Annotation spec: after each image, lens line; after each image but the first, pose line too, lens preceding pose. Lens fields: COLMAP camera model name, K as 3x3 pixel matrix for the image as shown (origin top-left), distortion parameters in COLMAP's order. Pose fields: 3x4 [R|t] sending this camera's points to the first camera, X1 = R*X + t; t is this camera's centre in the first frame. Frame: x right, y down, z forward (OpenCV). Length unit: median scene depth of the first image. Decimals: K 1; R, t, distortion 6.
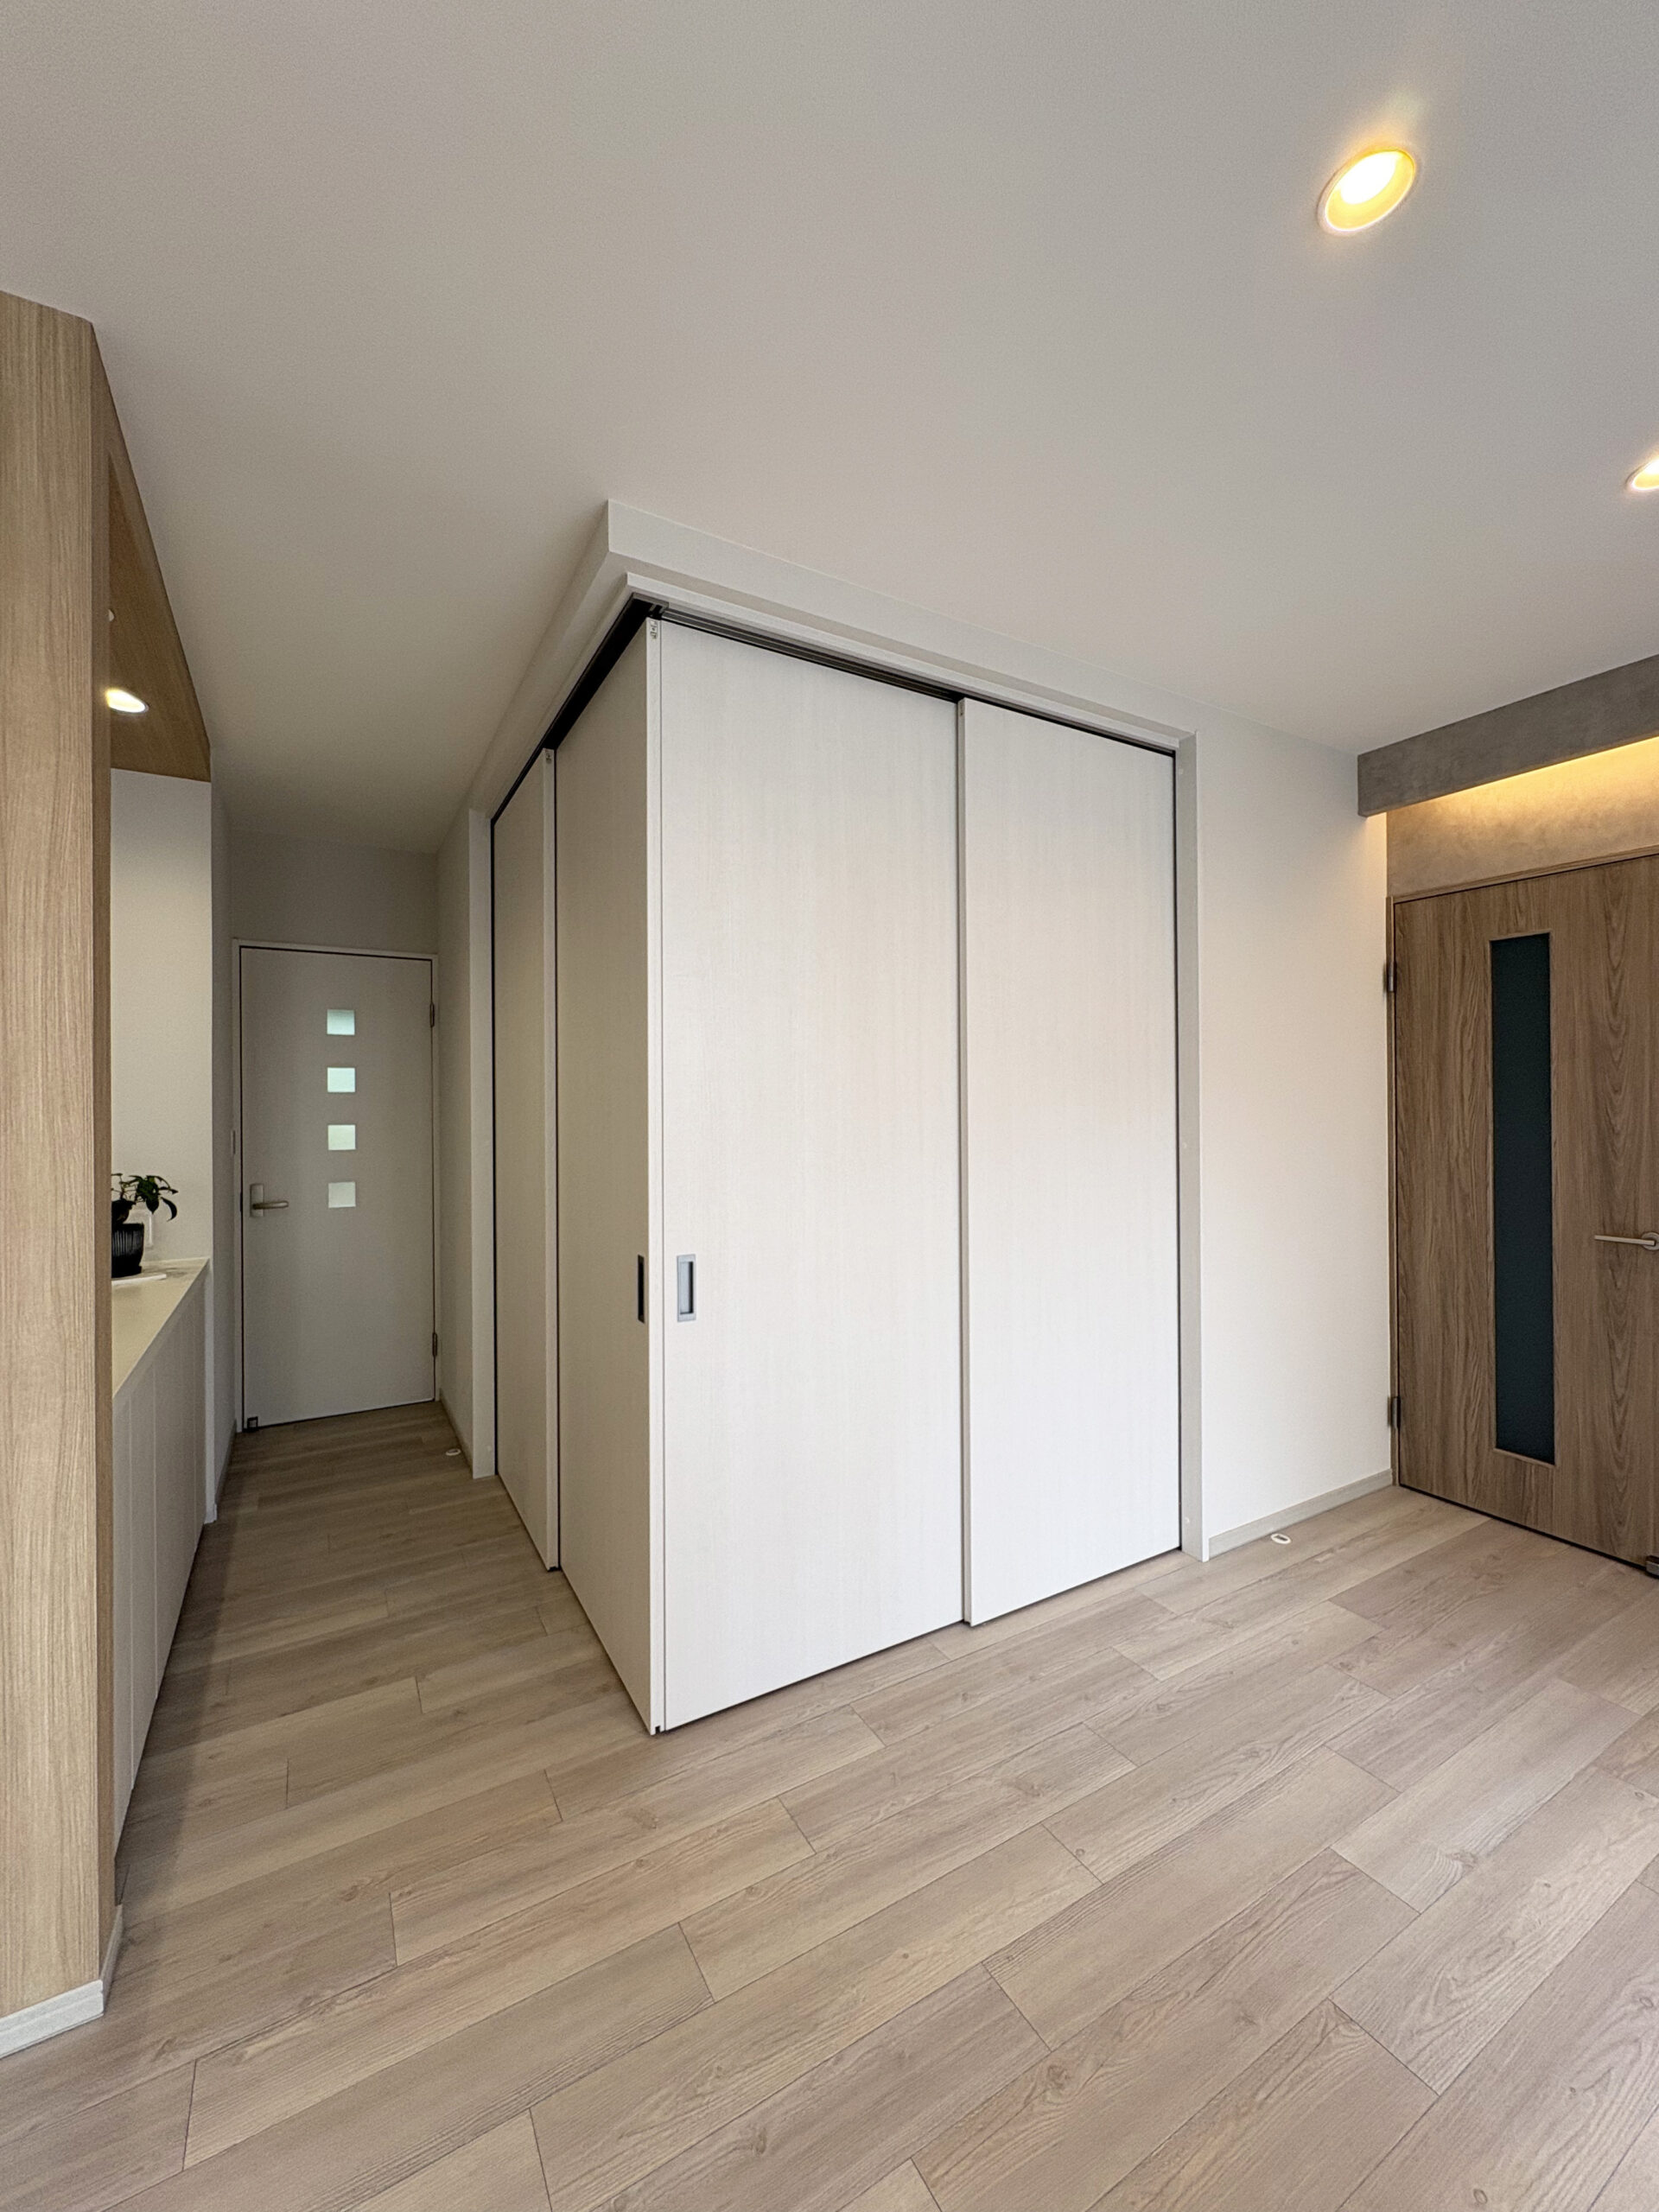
lens RADIAL K [[884.8, 0, 831.3], [0, 884.8, 1105.0], [0, 0, 1]] dist [-0.001584, 0.000456]
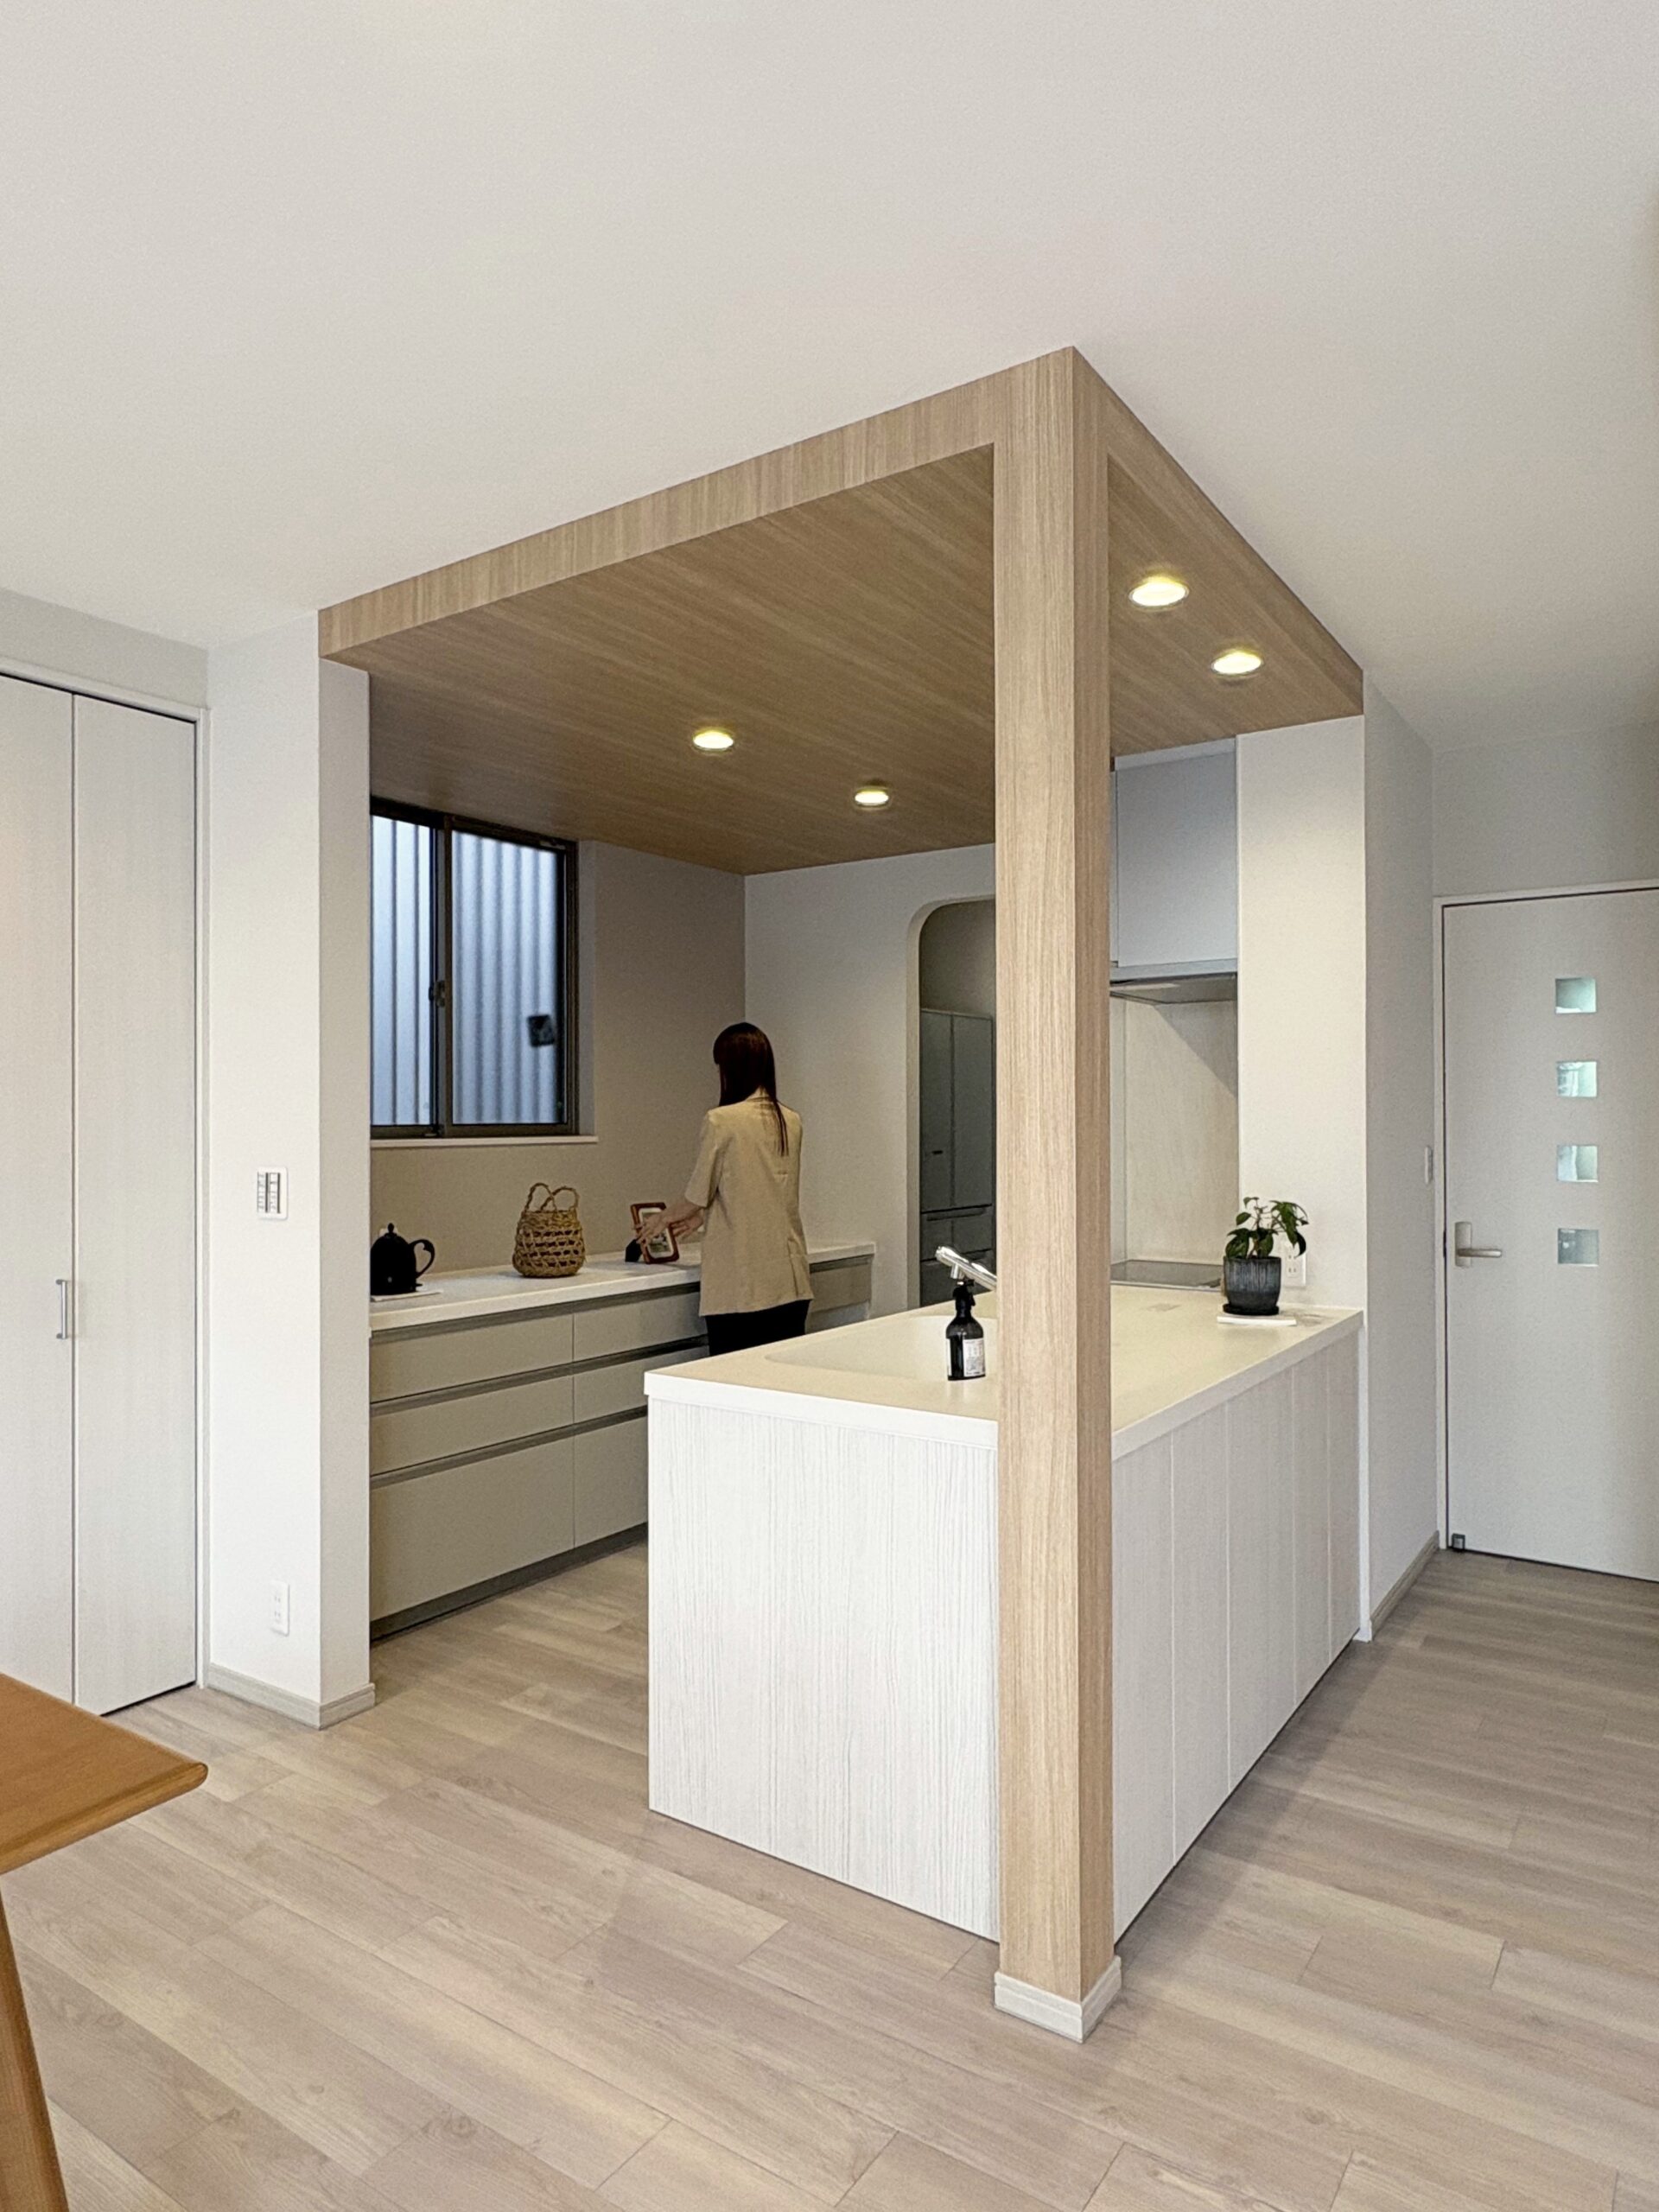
lens RADIAL K [[1351.1, 0, 832.4], [0, 1351.1, 1107.7], [0, 0, 1]] dist [-0.002630, 0.002069]
pose [[0.426926, 0.000593, -0.904287, 0.229319], [0.000769, 0.999999, 0.001018, -0.013007], [0.904286, -0.001130, 0.426925, 0.052786]]
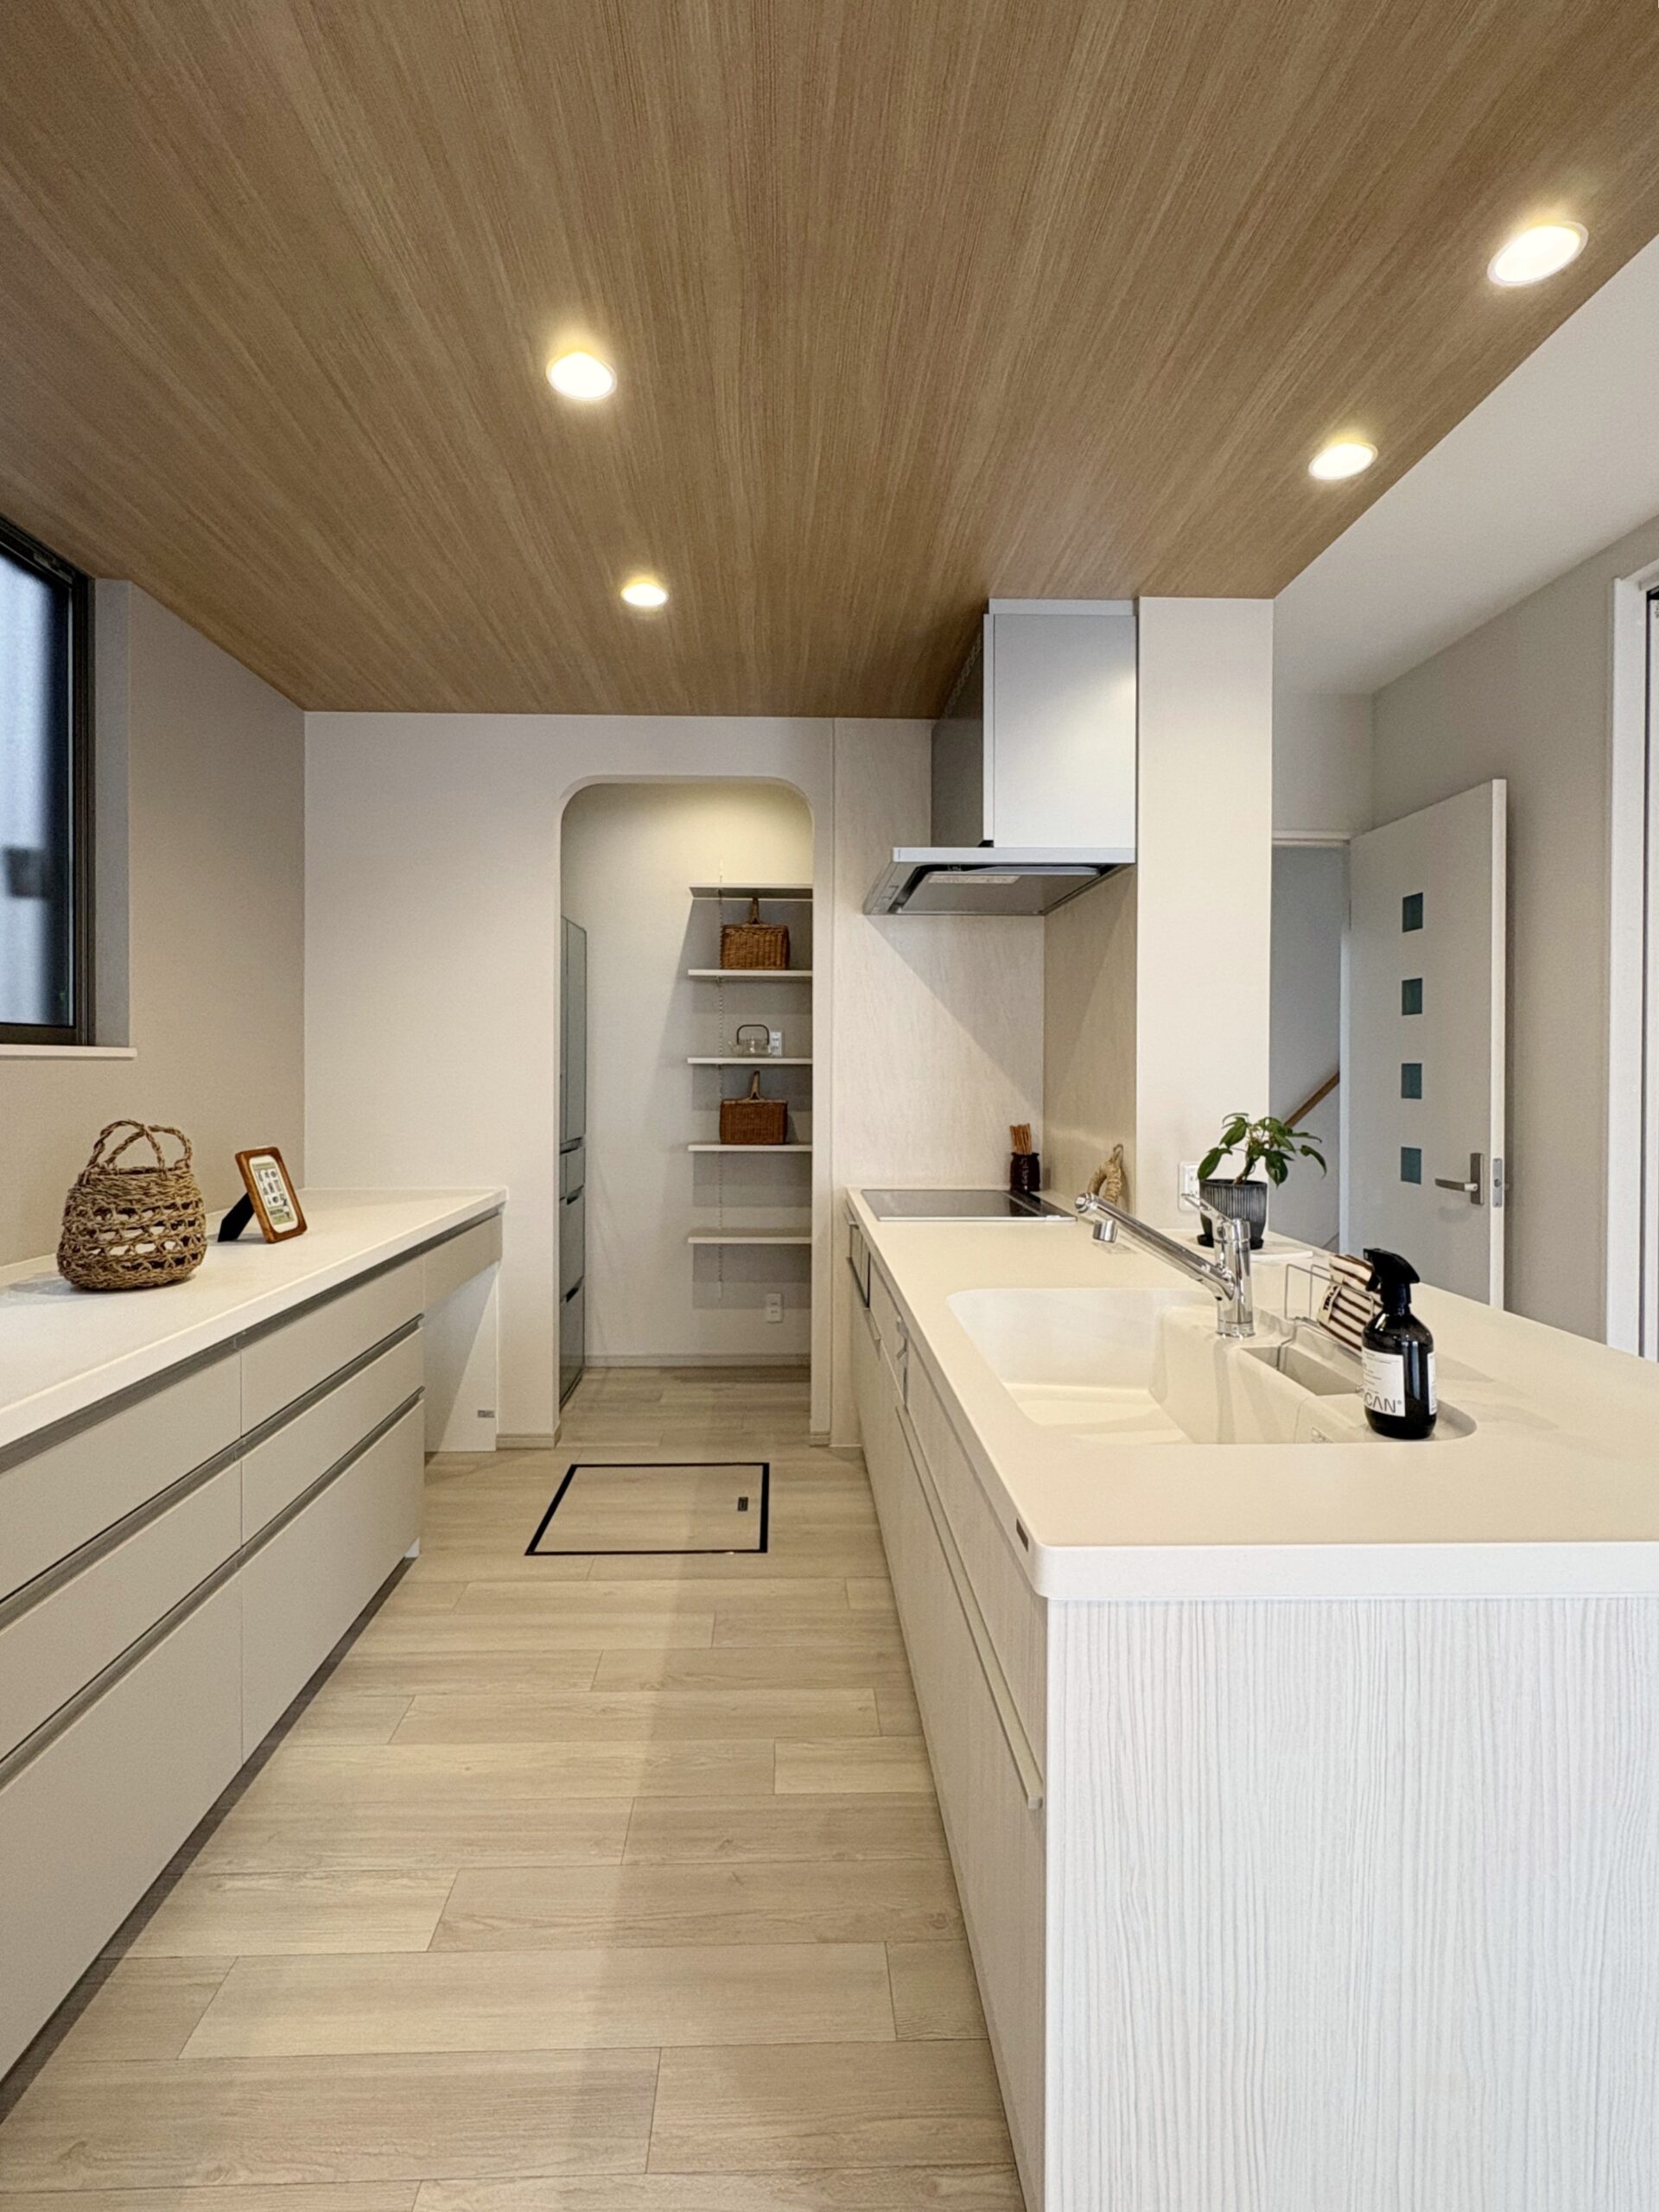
lens RADIAL K [[1034.7, 0, 793.2], [0, 1034.7, 1081.3], [0, 0, 1]] dist [0.001016, 0.001090]
pose [[0.871954, 0.018982, -0.489219, -0.732643], [-0.010842, 0.999752, 0.019467, 0.037773], [0.489467, -0.011670, 0.871944, 0.039043]]
